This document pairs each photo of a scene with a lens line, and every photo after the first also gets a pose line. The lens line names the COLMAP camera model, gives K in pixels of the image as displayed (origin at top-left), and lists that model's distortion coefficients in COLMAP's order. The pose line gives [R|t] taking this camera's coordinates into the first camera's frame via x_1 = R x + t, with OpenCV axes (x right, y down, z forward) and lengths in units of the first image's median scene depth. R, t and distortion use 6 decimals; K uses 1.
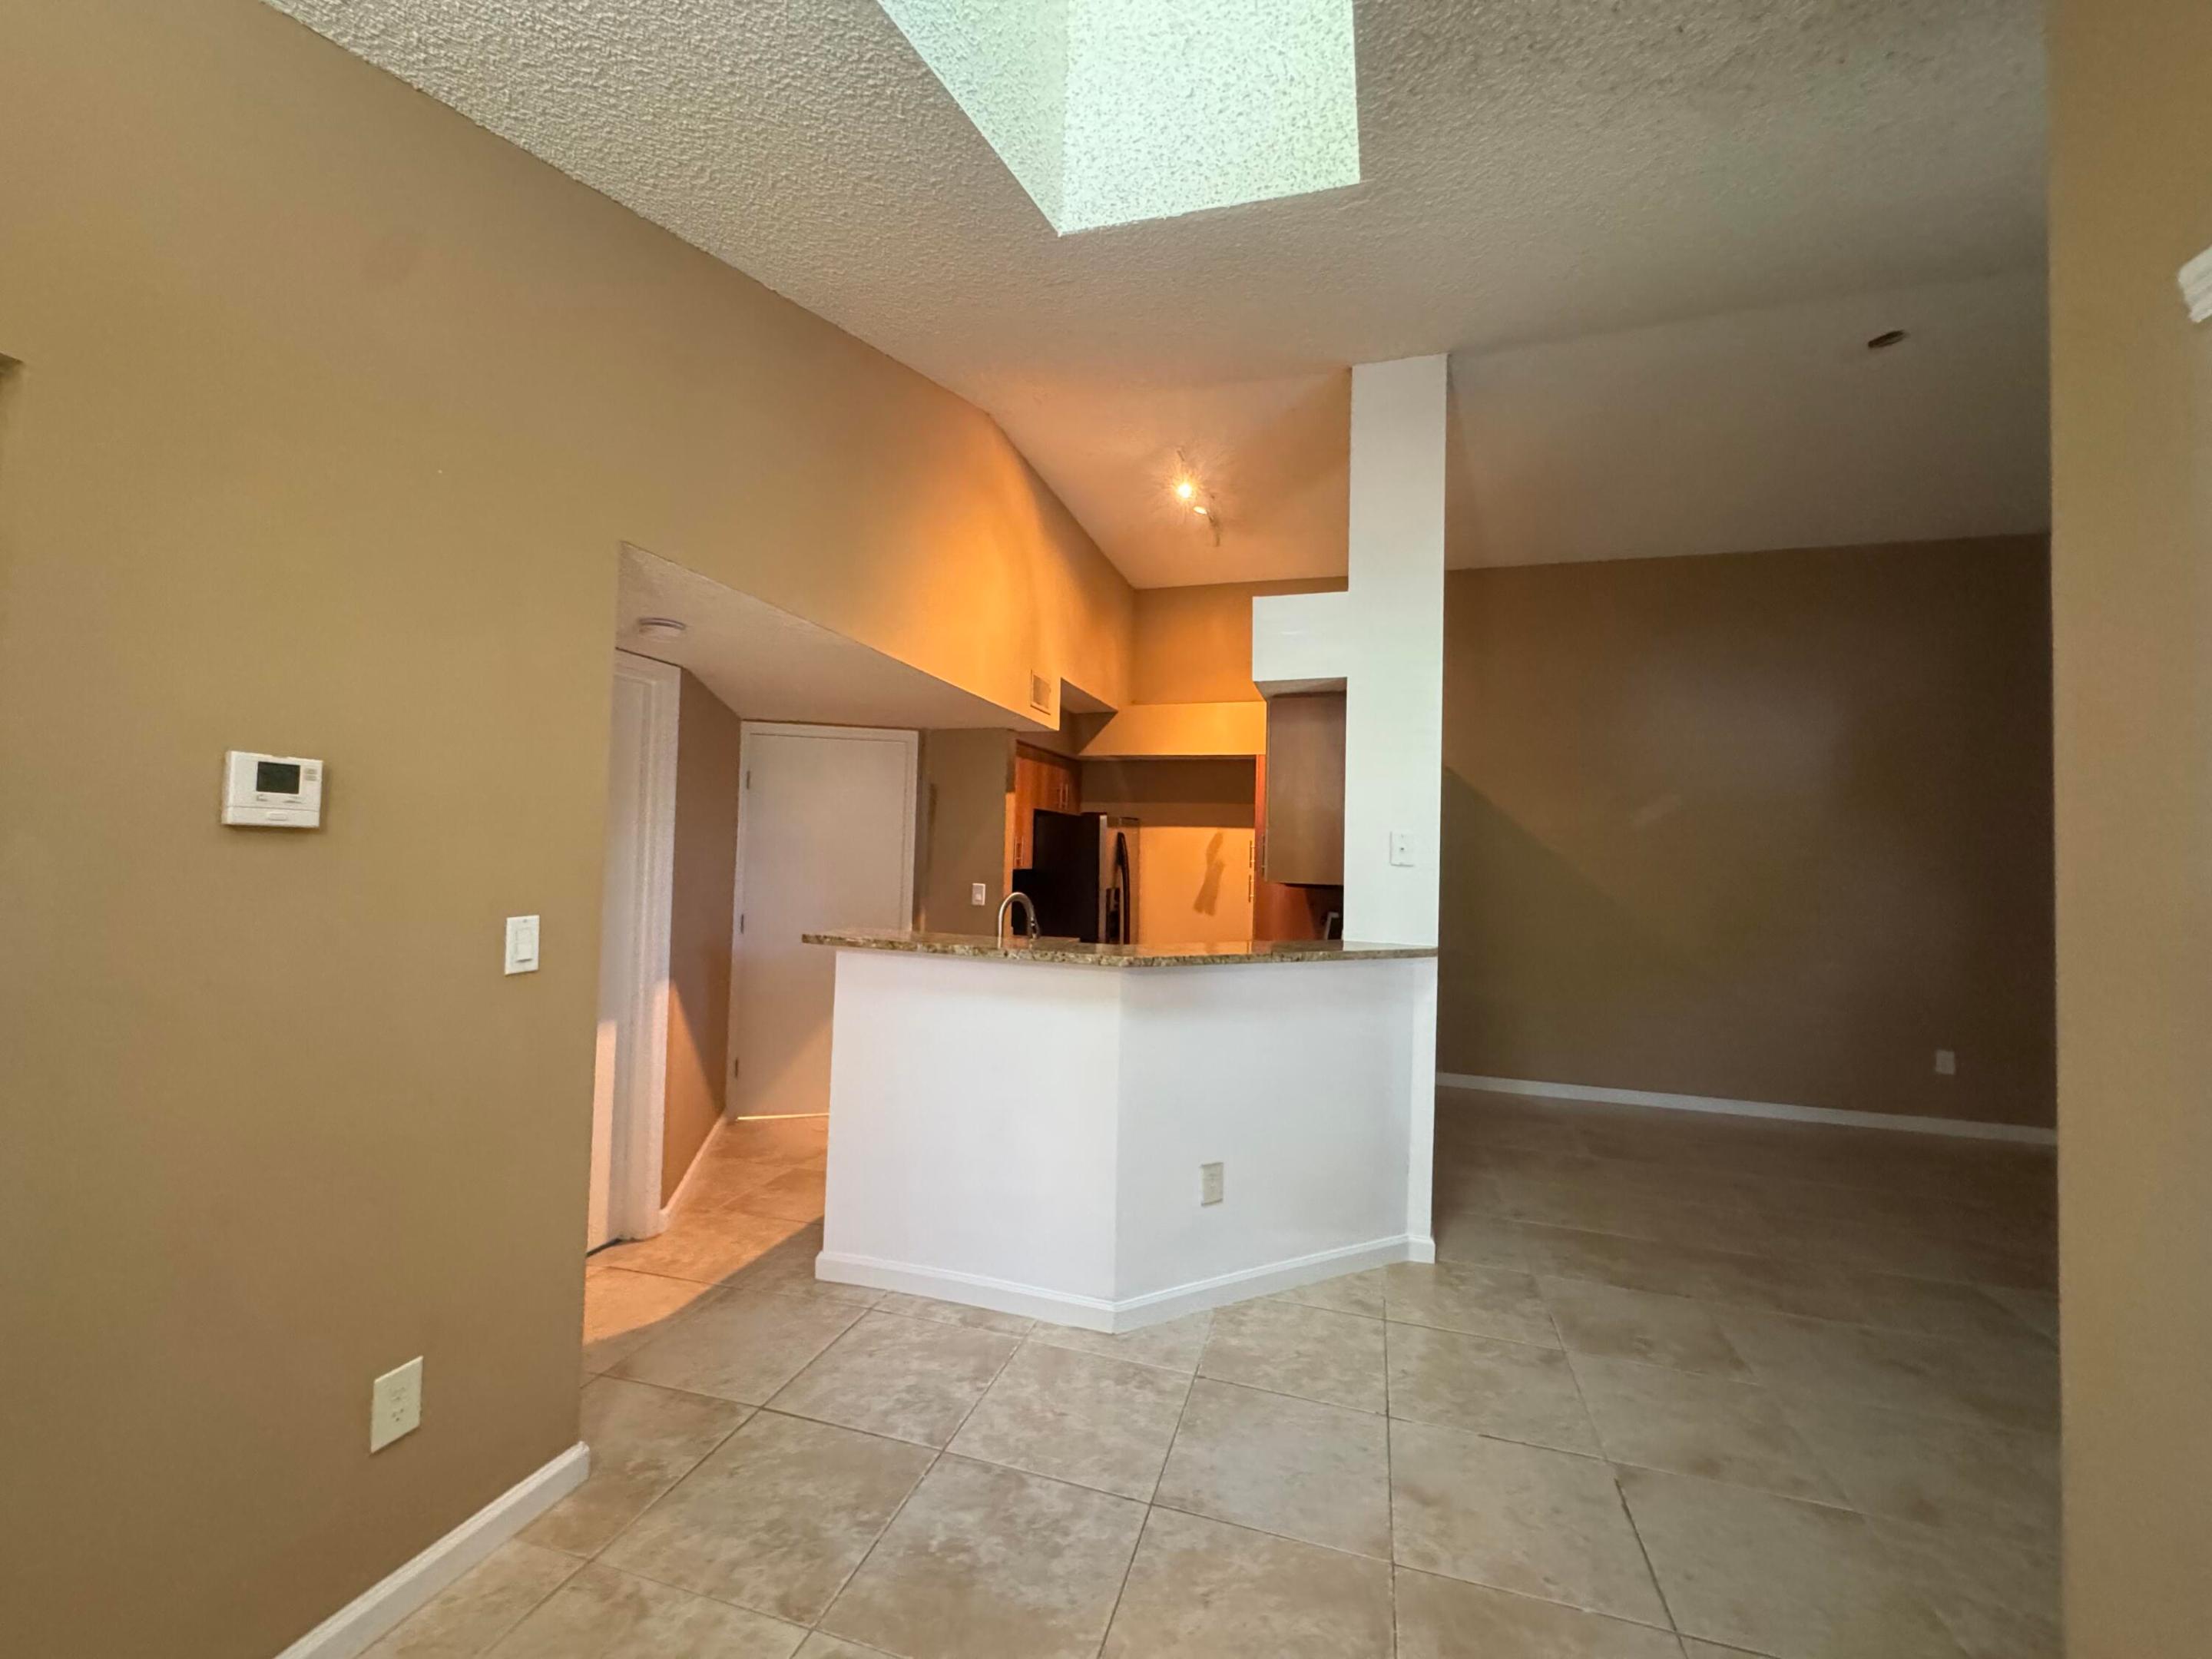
lens RADIAL K [[884.4, 0, 1103.7], [0, 884.4, 828.7], [0, 0, 1]] dist [-0.002248, -0.000163]
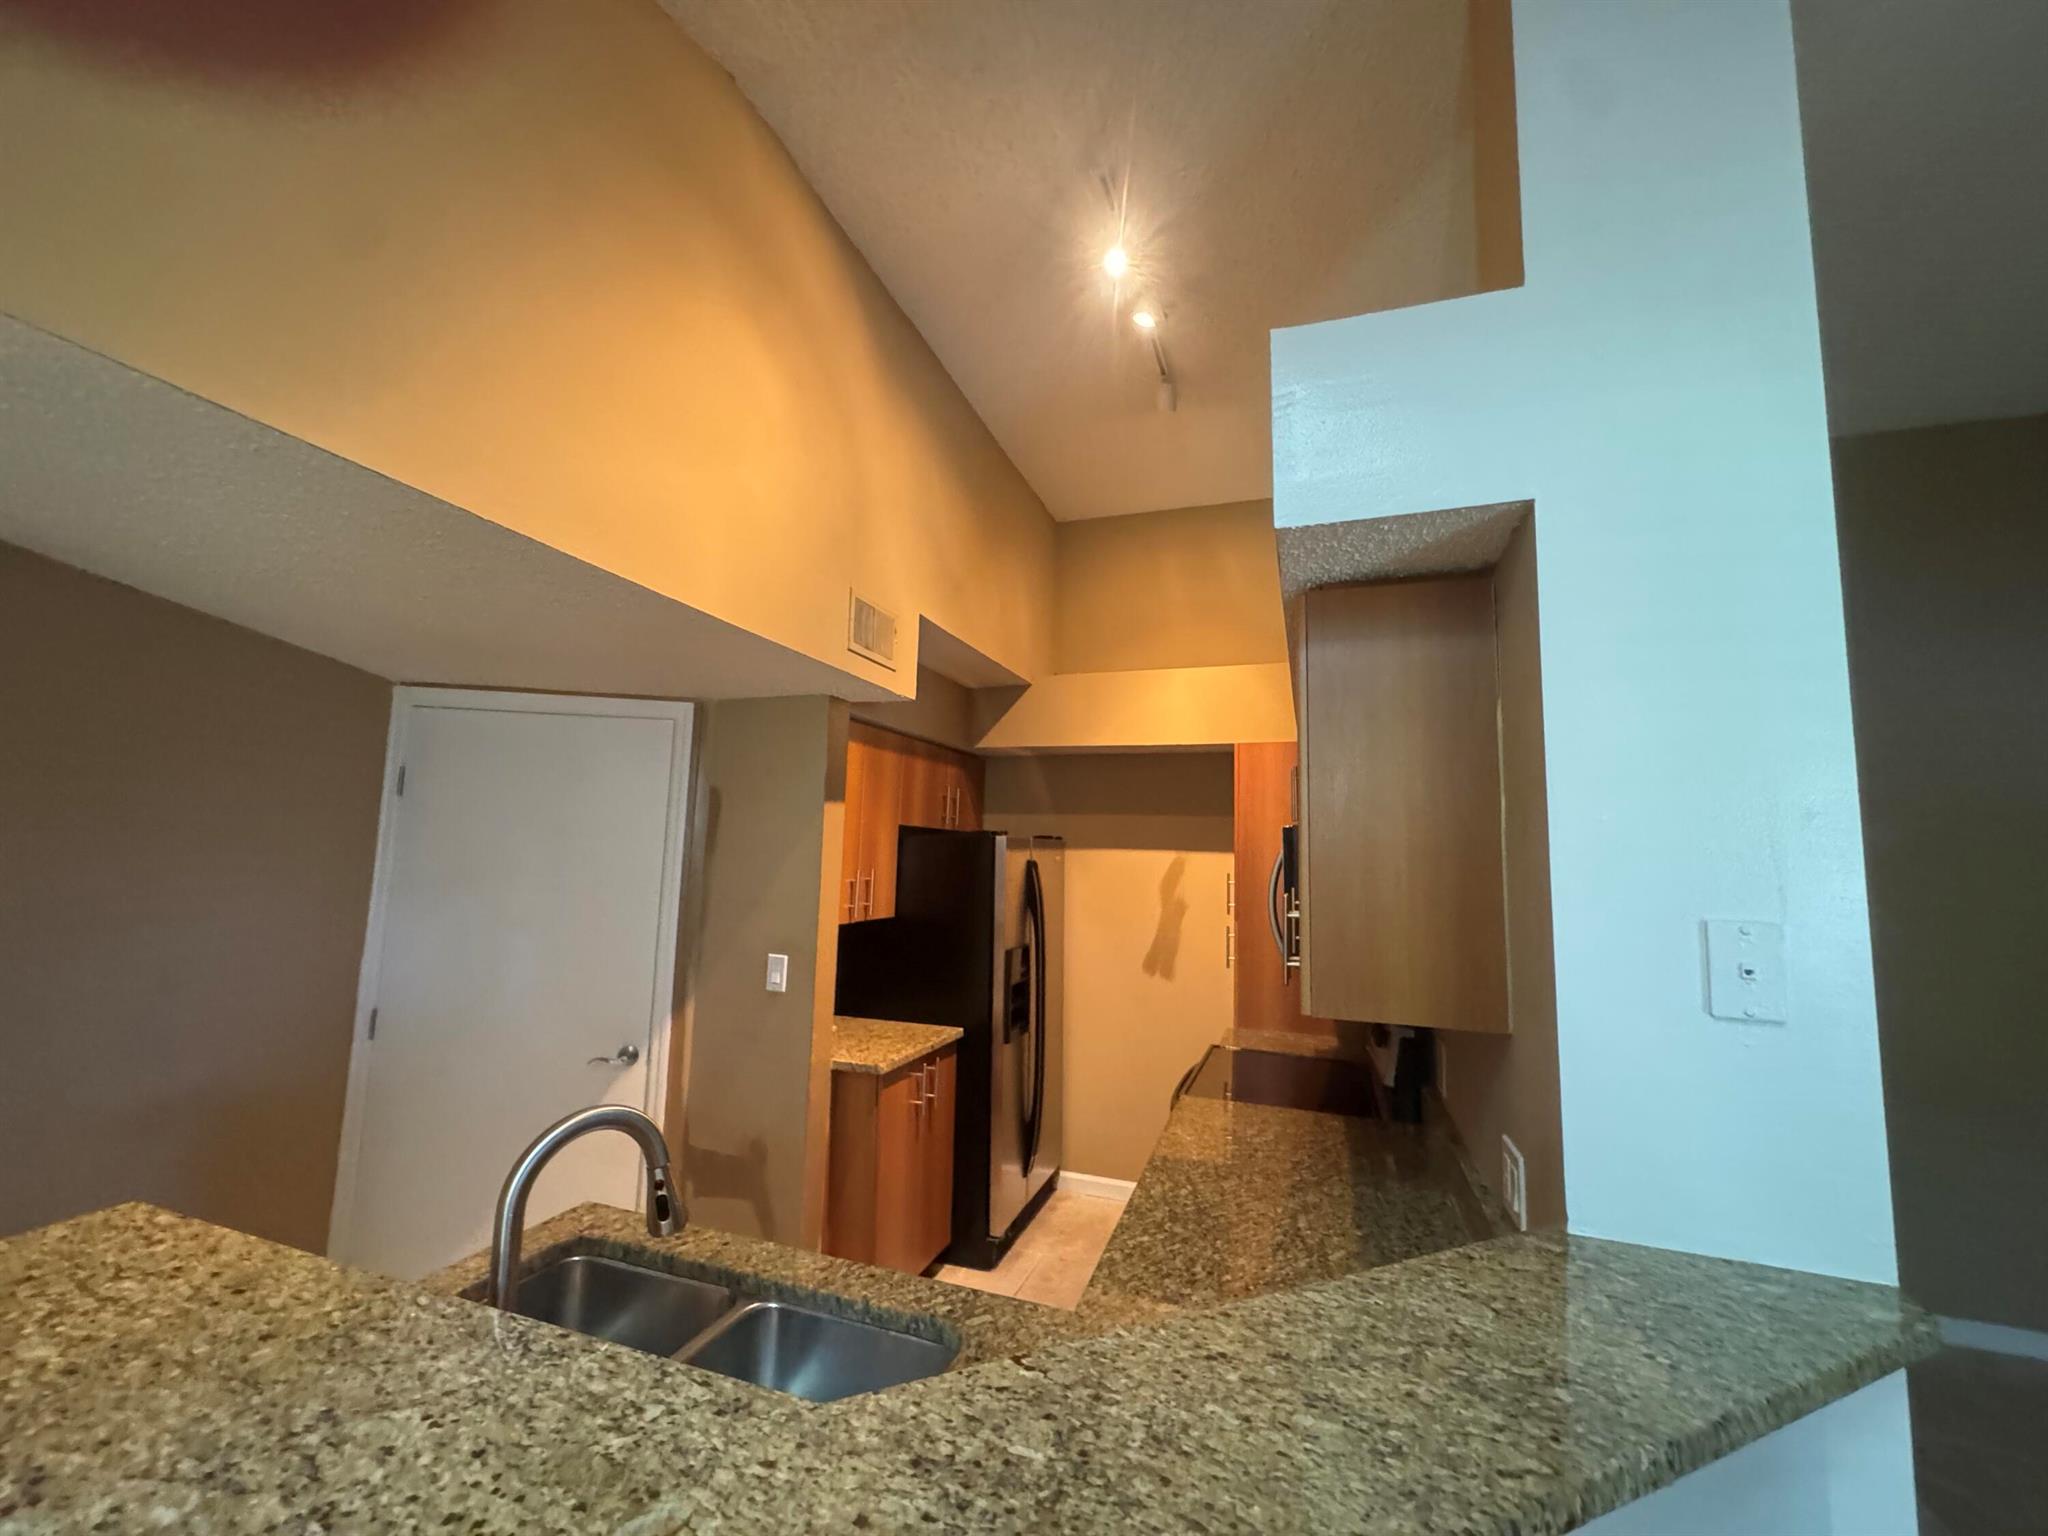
lens RADIAL K [[818.8, 0, 1025.5], [0, 818.8, 766.1], [0, 0, 1]] dist [-0.002248, -0.000163]
pose [[0.999019, -0.003398, -0.044157, 0.049131], [-0.000109, 0.996861, -0.079167, -0.020392], [0.044287, 0.079094, 0.995883, 0.438796]]
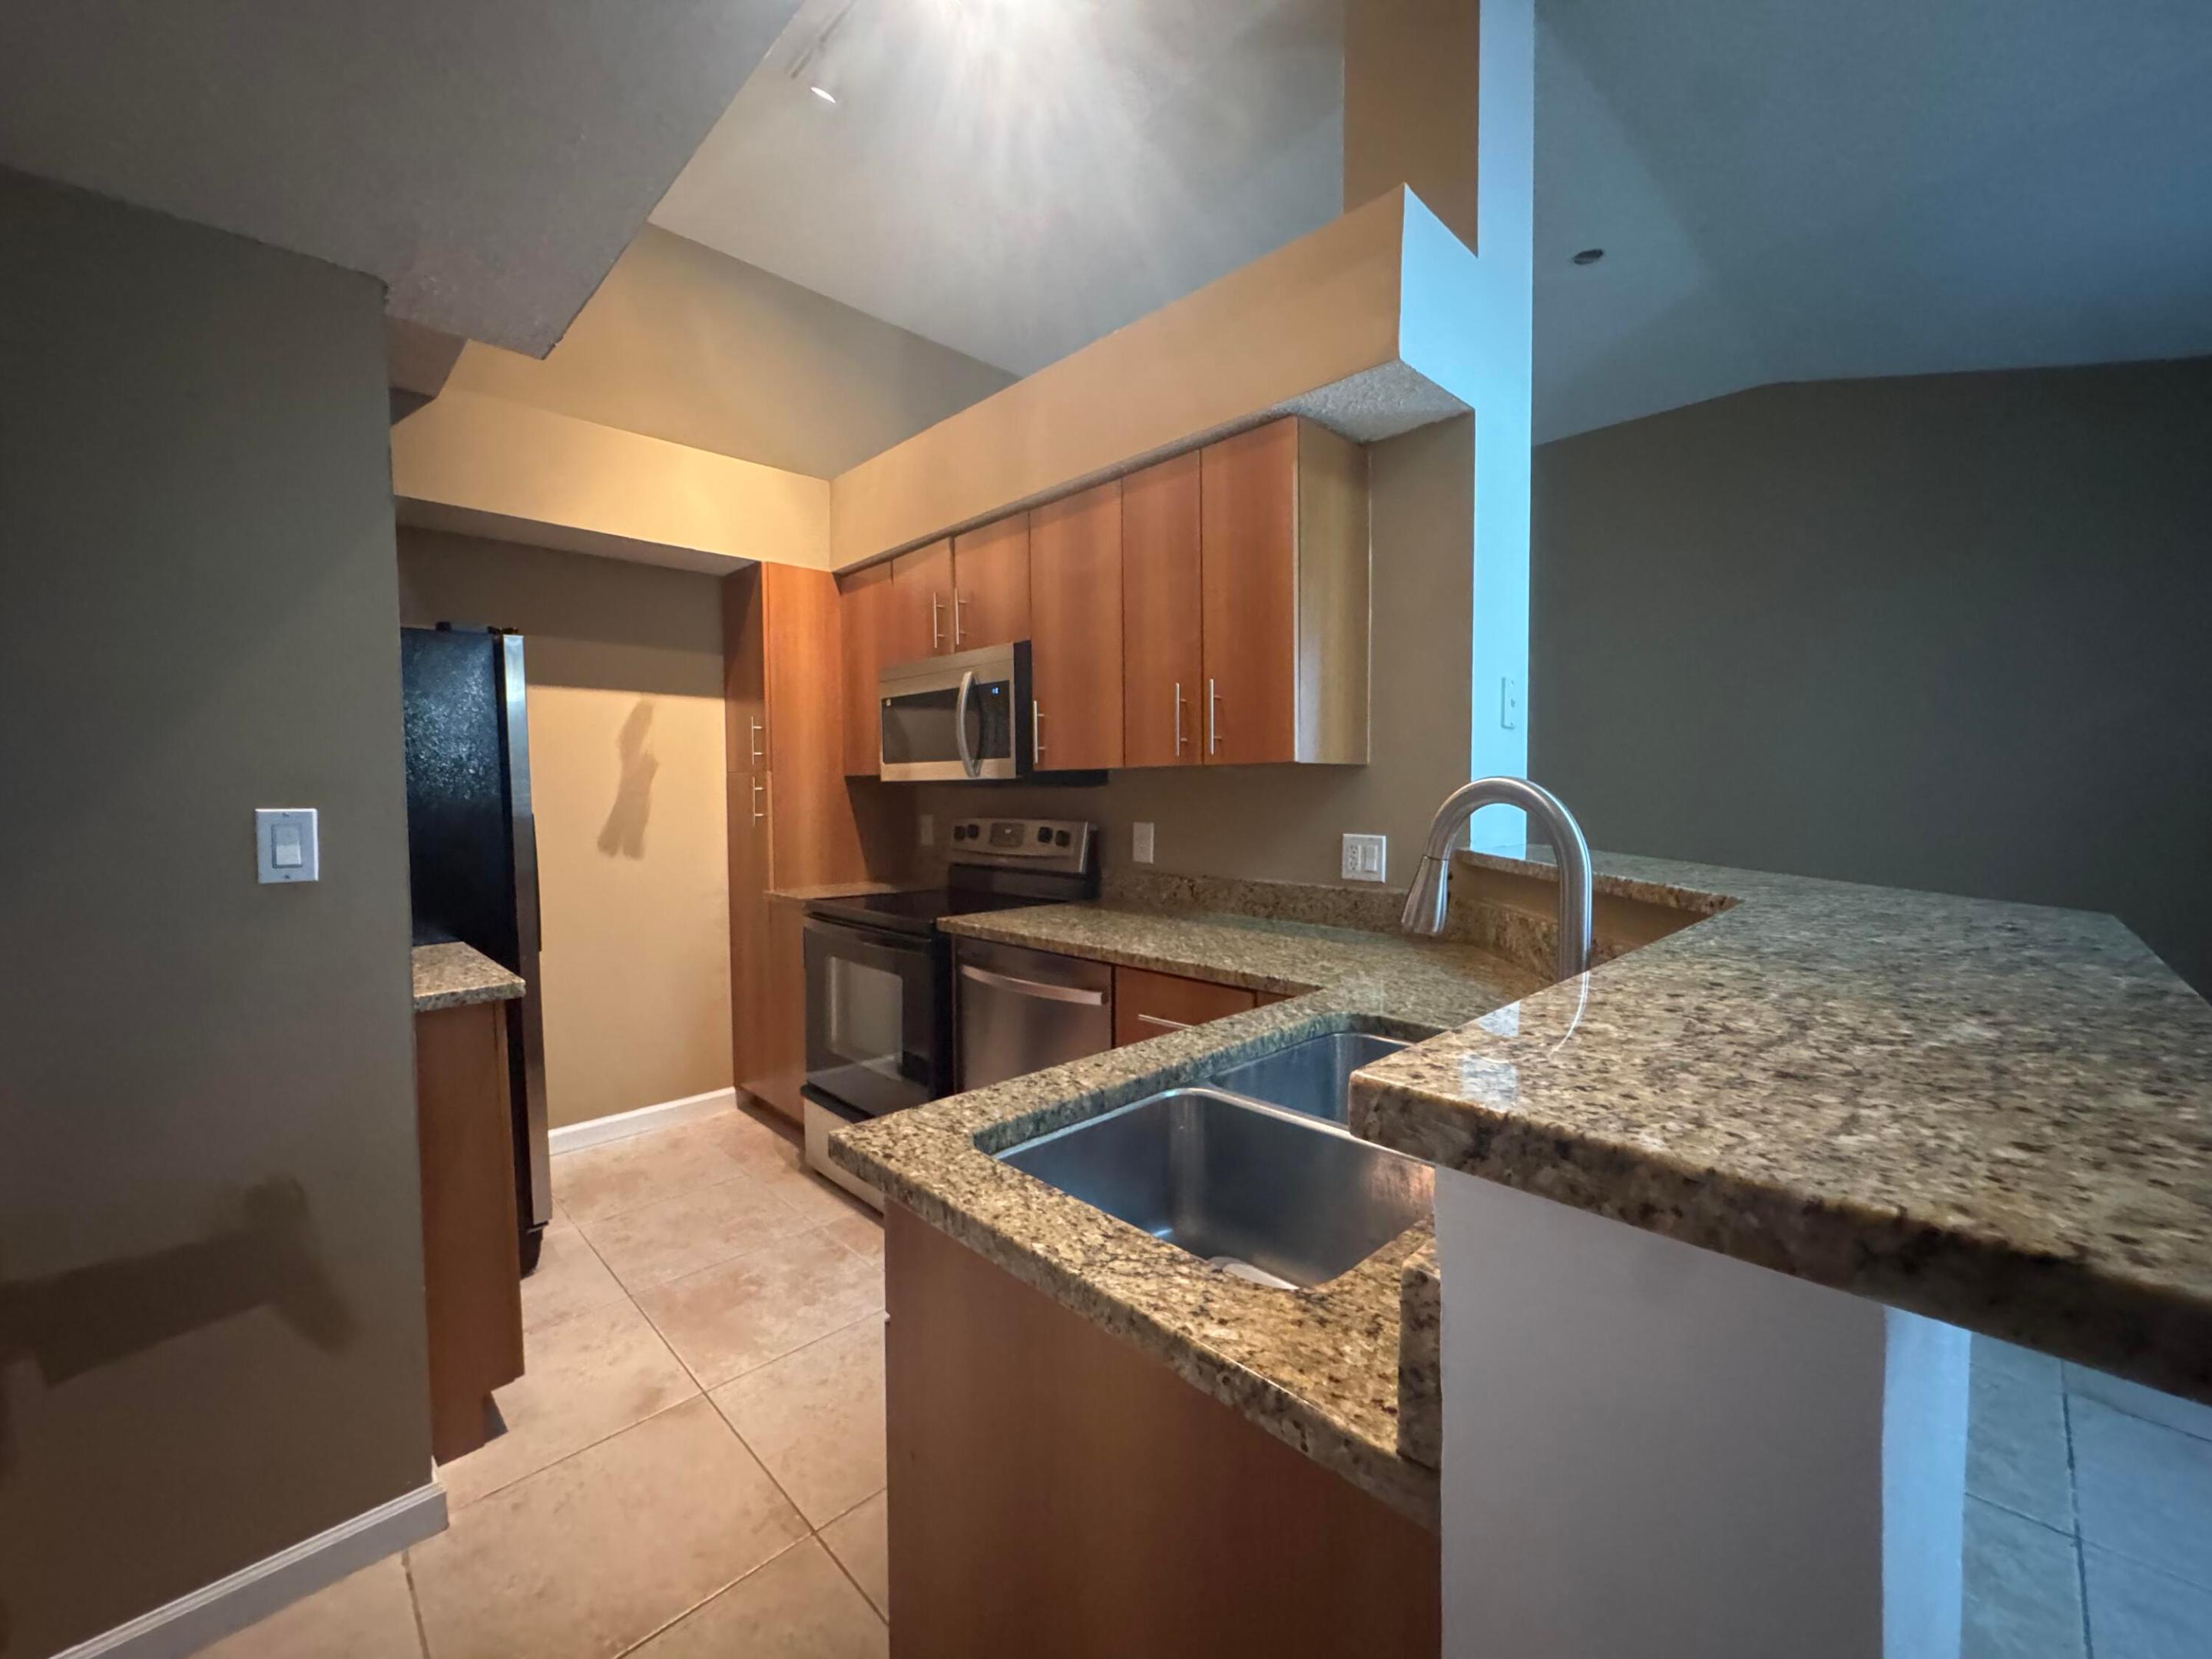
lens RADIAL K [[884.4, 0, 1098.7], [0, 884.4, 826.7], [0, 0, 1]] dist [-0.002248, -0.000163]
pose [[0.489808, -0.064484, 0.869442, -0.253667], [-0.011765, 0.996681, 0.080549, 0.040399], [-0.871751, -0.049682, 0.487424, 0.615553]]
